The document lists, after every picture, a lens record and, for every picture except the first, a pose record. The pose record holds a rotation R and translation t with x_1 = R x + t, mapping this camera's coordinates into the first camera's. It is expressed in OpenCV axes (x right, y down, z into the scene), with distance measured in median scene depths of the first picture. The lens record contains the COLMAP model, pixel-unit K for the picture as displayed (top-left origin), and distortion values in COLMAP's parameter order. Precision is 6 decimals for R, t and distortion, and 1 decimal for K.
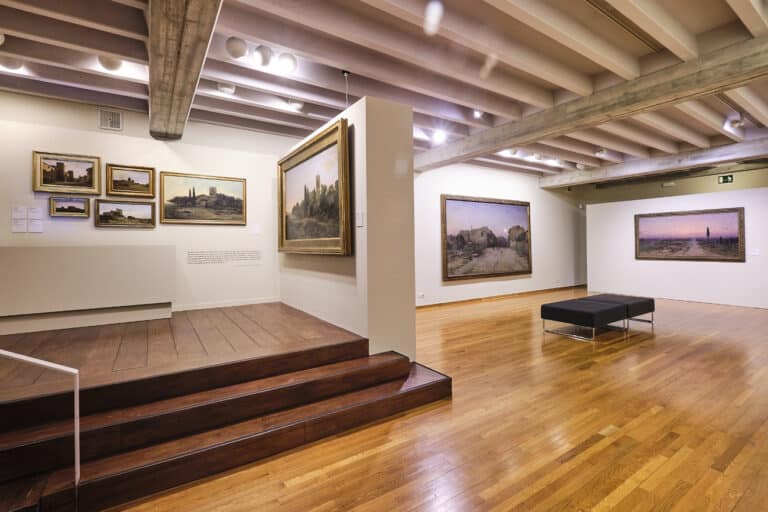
lens RADIAL K [[353.3, 0, 384.4], [0, 353.3, 241.1], [0, 0, 1]] dist [-0.000900, -0.000380]
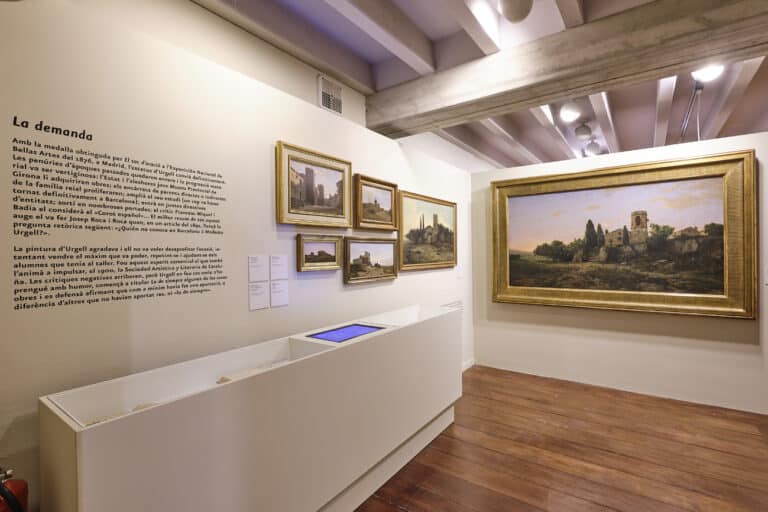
lens RADIAL K [[366.2, 0, 391.0], [0, 366.2, 253.1], [0, 0, 1]] dist [-0.002316, -0.001490]
pose [[0.930961, -0.002660, 0.365110, -0.924309], [0.000830, 0.999986, 0.005170, -0.091046], [-0.365119, -0.004510, 0.930950, 0.409885]]
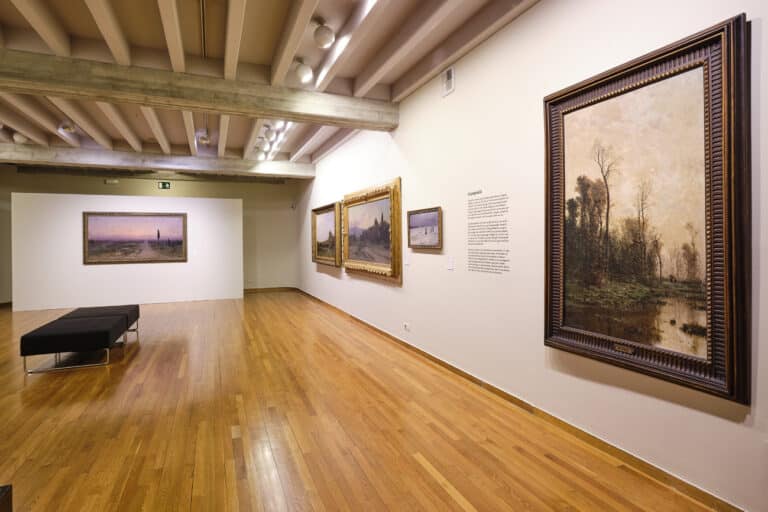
lens RADIAL K [[410.3, 0, 386.1], [0, 410.3, 241.8], [0, 0, 1]] dist [0.000993, 0.000231]
pose [[0.184707, 0.007530, 0.982765, -0.241571], [-0.002100, 0.999971, -0.007267, 0.005744], [-0.982791, -0.000721, 0.184717, 0.210252]]
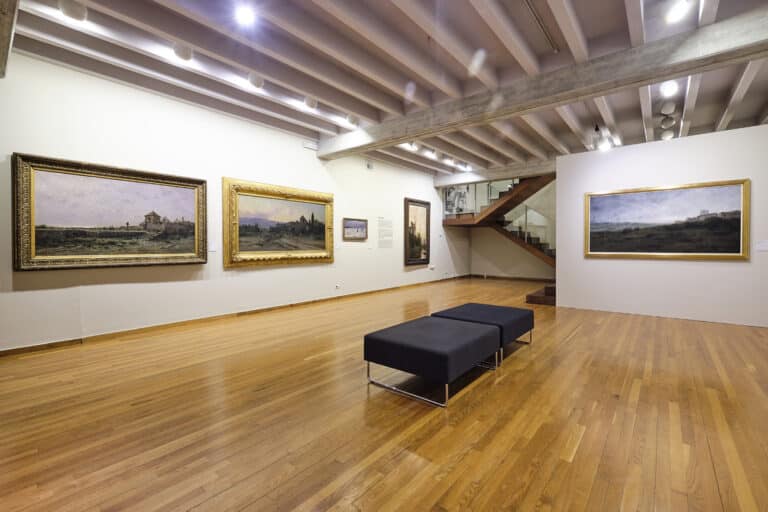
lens RADIAL K [[339.4, 0, 384.0], [0, 339.4, 256.0], [0, 0, 1]] dist [-0.001535, -0.000666]
pose [[-0.957788, 0.021116, -0.286698, 1.155870], [0.013434, 0.999497, 0.028734, 0.051030], [0.287160, 0.023669, -0.957590, 1.951631]]
